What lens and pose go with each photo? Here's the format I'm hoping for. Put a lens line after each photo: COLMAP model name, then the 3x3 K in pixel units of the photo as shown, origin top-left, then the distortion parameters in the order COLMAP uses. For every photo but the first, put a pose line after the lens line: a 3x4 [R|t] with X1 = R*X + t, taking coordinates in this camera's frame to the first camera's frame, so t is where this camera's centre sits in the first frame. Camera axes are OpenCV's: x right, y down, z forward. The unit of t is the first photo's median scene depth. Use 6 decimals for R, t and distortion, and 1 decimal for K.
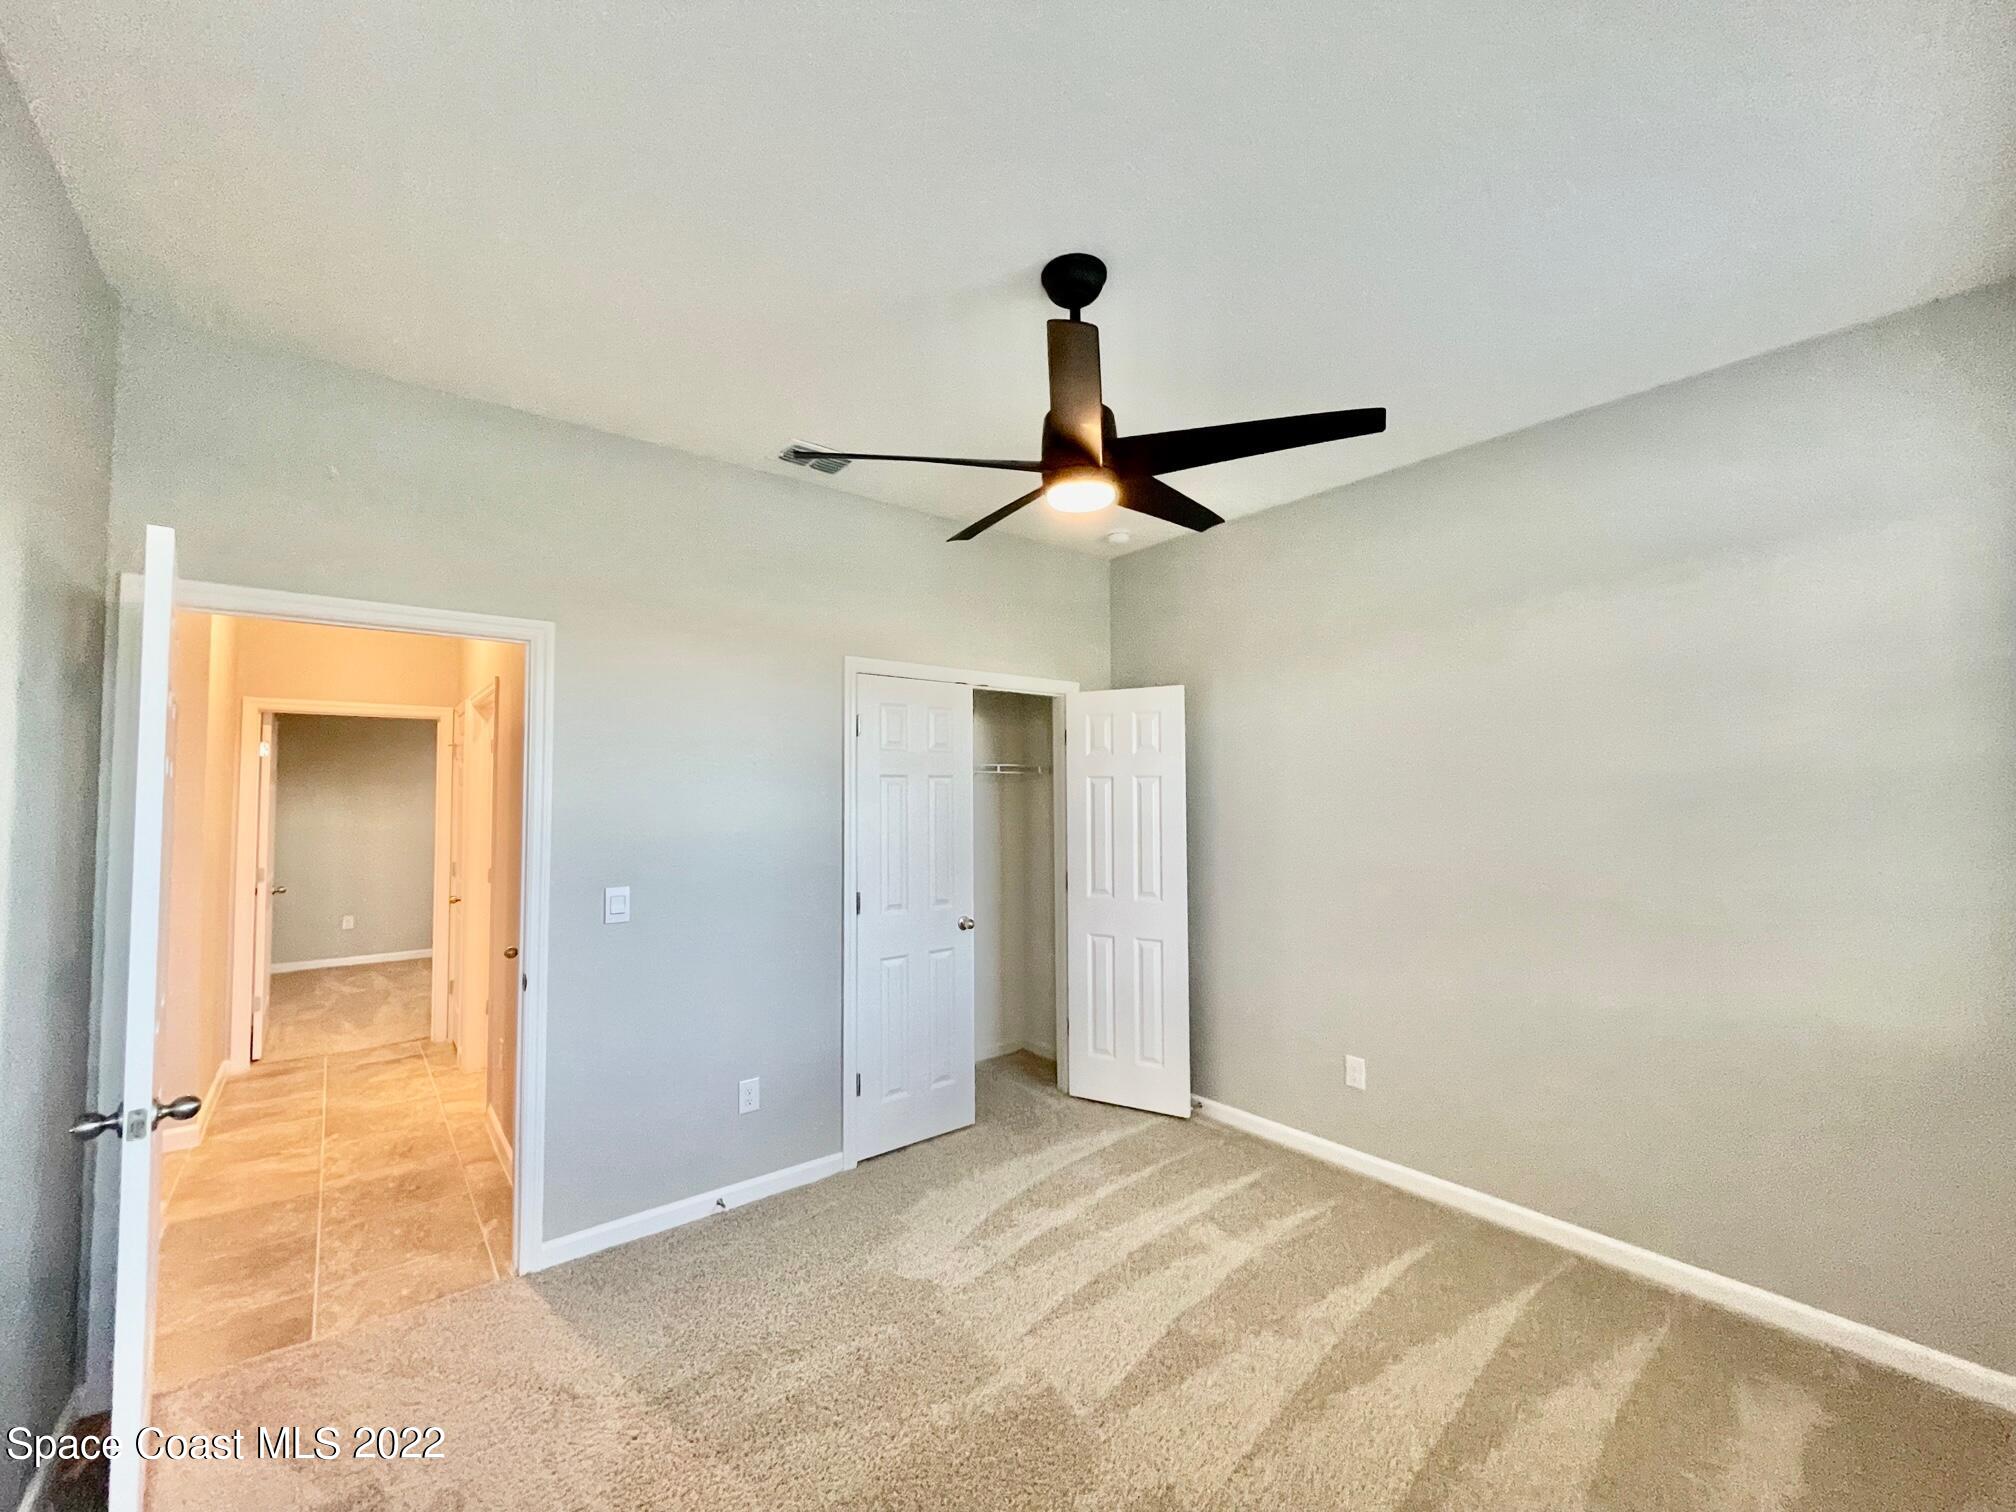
lens RADIAL K [[818.5, 0, 1005.8], [0, 818.5, 759.0], [0, 0, 1]] dist [-0.001039, -0.000160]
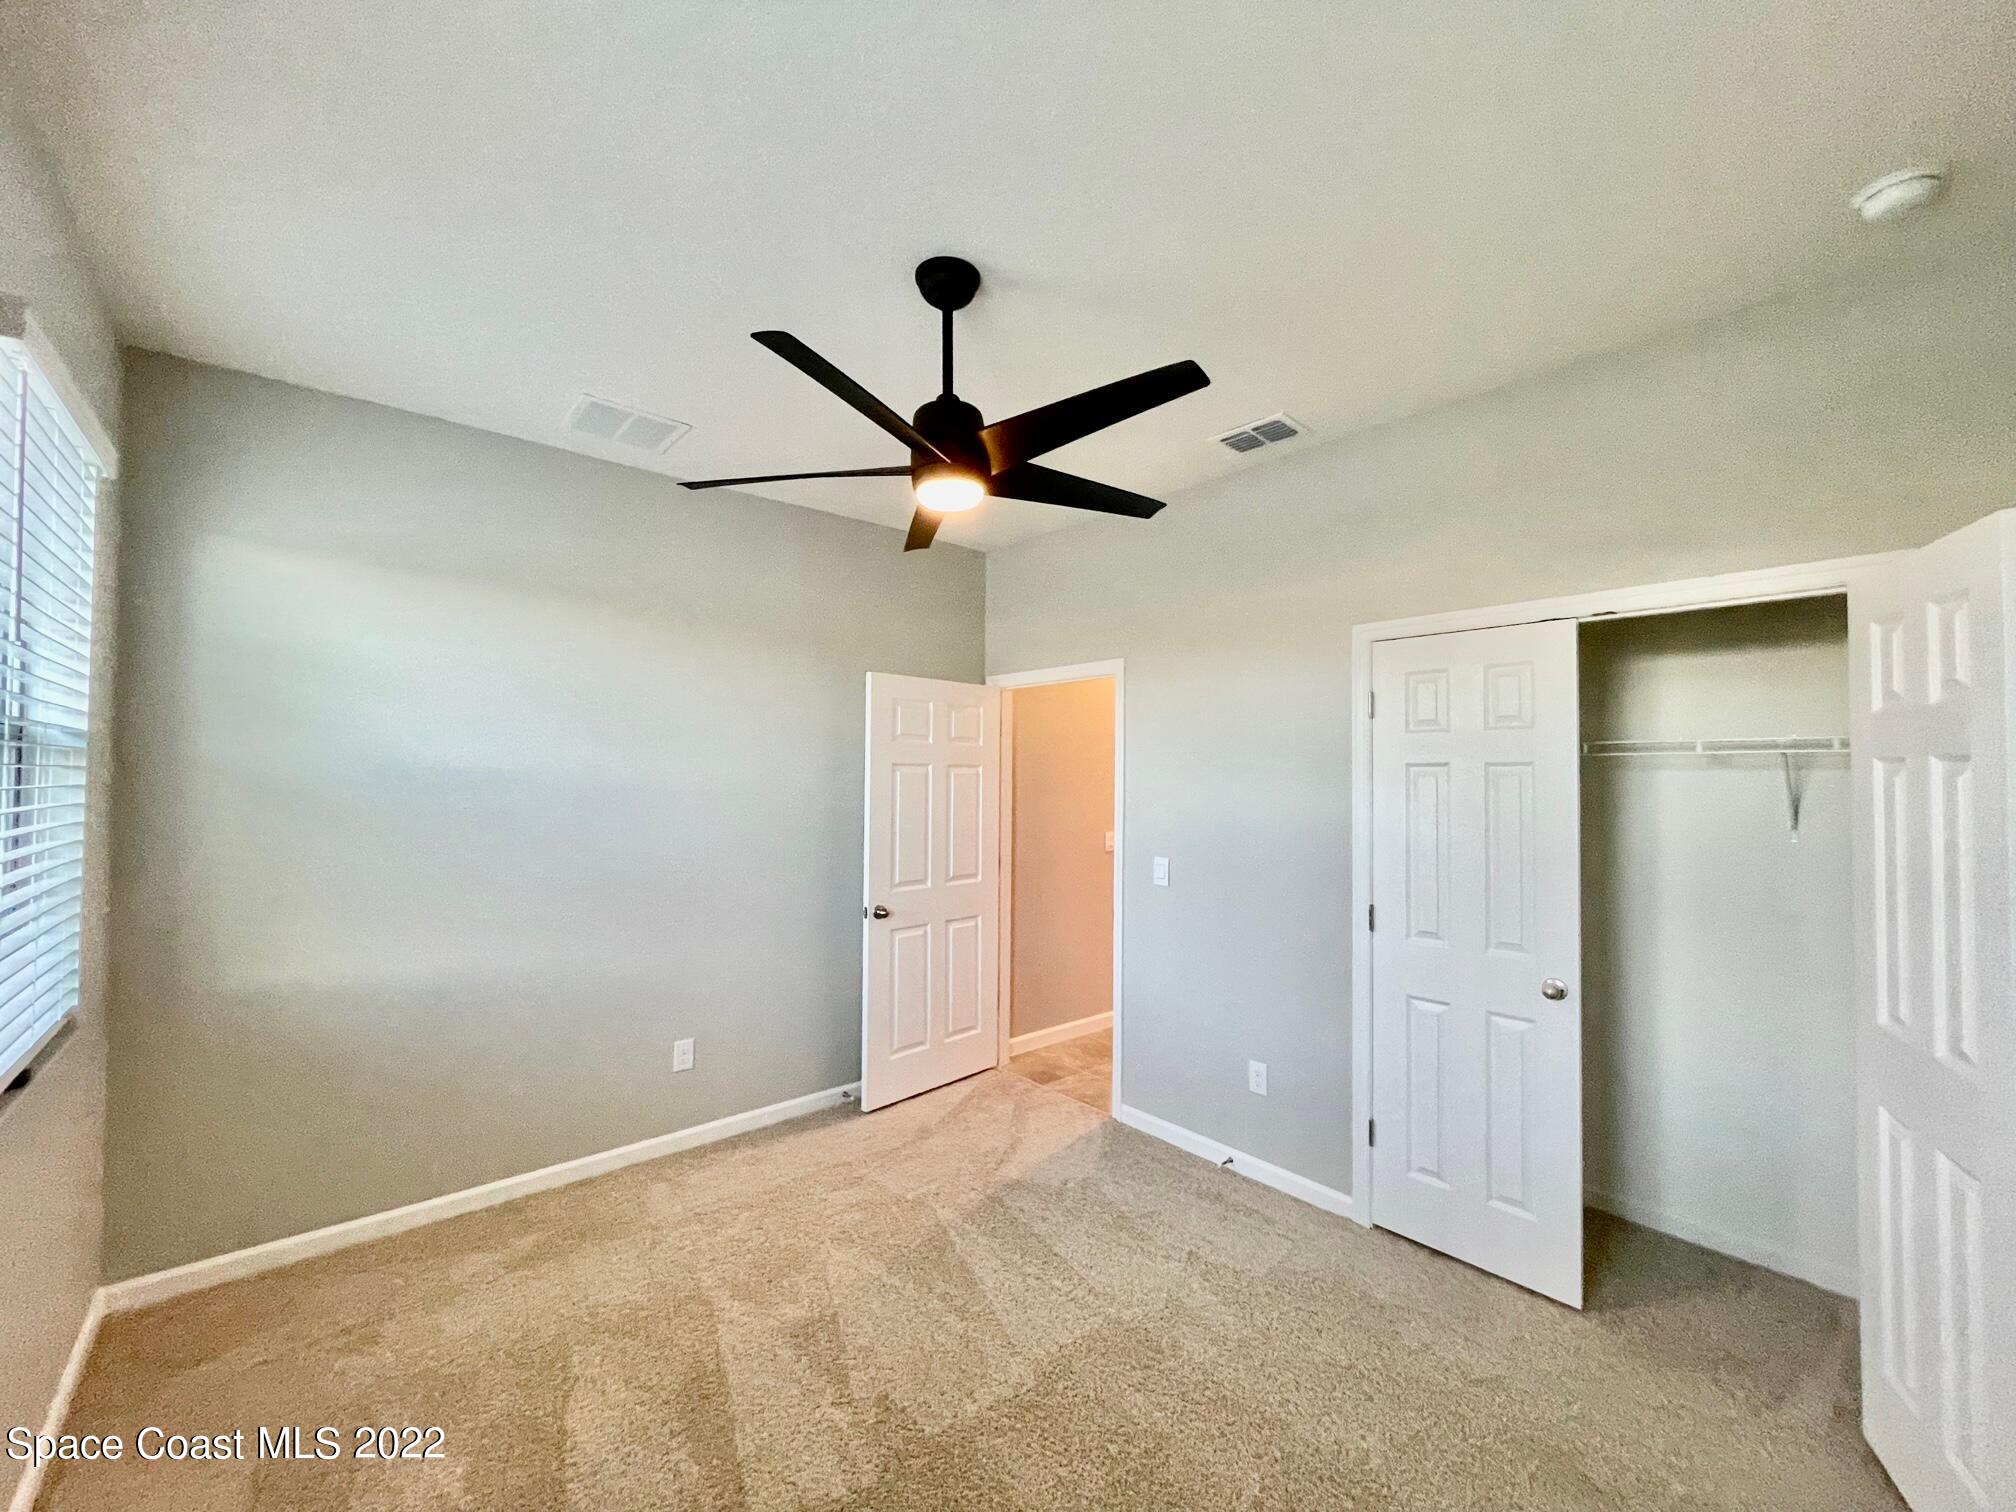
lens RADIAL K [[818.5, 0, 1005.8], [0, 818.5, 759.0], [0, 0, 1]] dist [-0.001039, -0.000160]
pose [[0.032162, -0.016450, -0.999347, 0.709873], [0.037297, 0.999188, -0.015247, 0.013758], [0.998787, -0.036782, 0.032750, 0.661927]]
